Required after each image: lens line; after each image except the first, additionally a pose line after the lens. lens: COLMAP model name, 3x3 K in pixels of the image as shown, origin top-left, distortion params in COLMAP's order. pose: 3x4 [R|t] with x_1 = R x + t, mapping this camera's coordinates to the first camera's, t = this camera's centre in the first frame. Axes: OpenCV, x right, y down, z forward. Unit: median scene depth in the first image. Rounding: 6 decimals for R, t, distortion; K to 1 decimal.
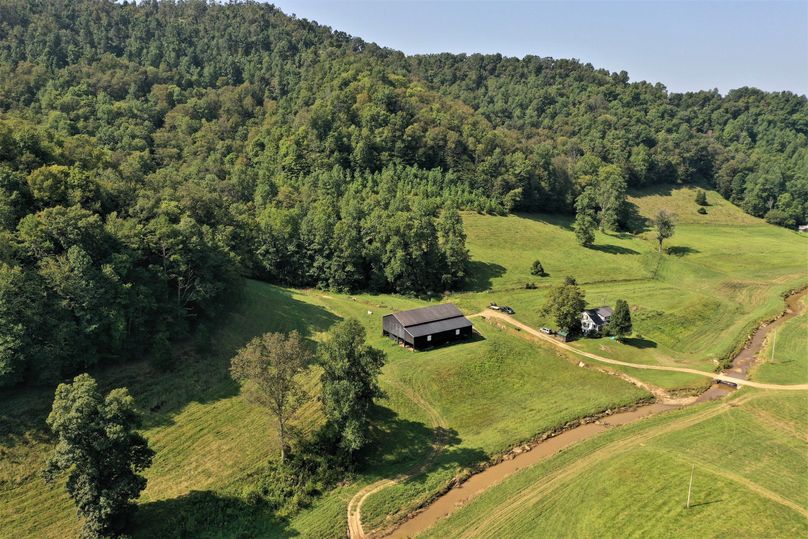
lens RADIAL K [[629.9, 0, 404.0], [0, 629.9, 269.5], [0, 0, 1]] dist [-0.001087, 0.001770]
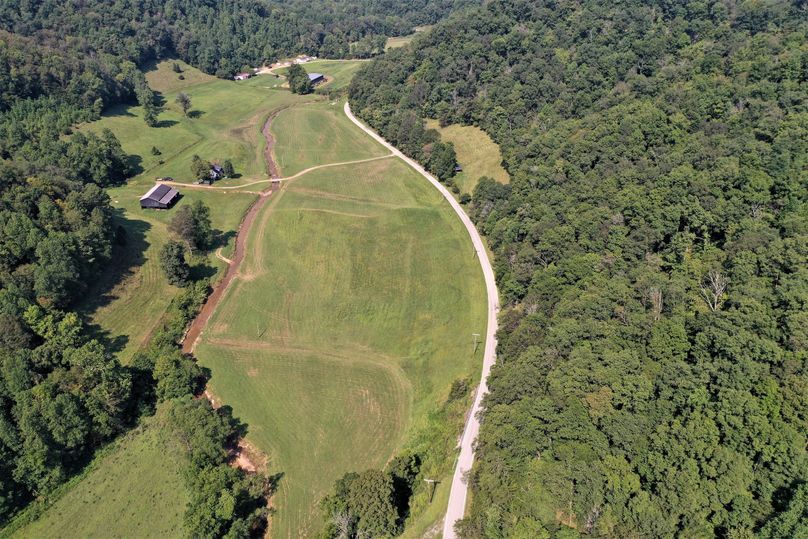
lens RADIAL K [[629.9, 0, 404.0], [0, 629.9, 269.5], [0, 0, 1]] dist [-0.001087, 0.001770]
pose [[0.601757, -0.397796, 0.692565, -0.438613], [0.164484, 0.910275, 0.379926, -0.153612], [-0.781558, -0.114707, 0.613196, -0.416059]]
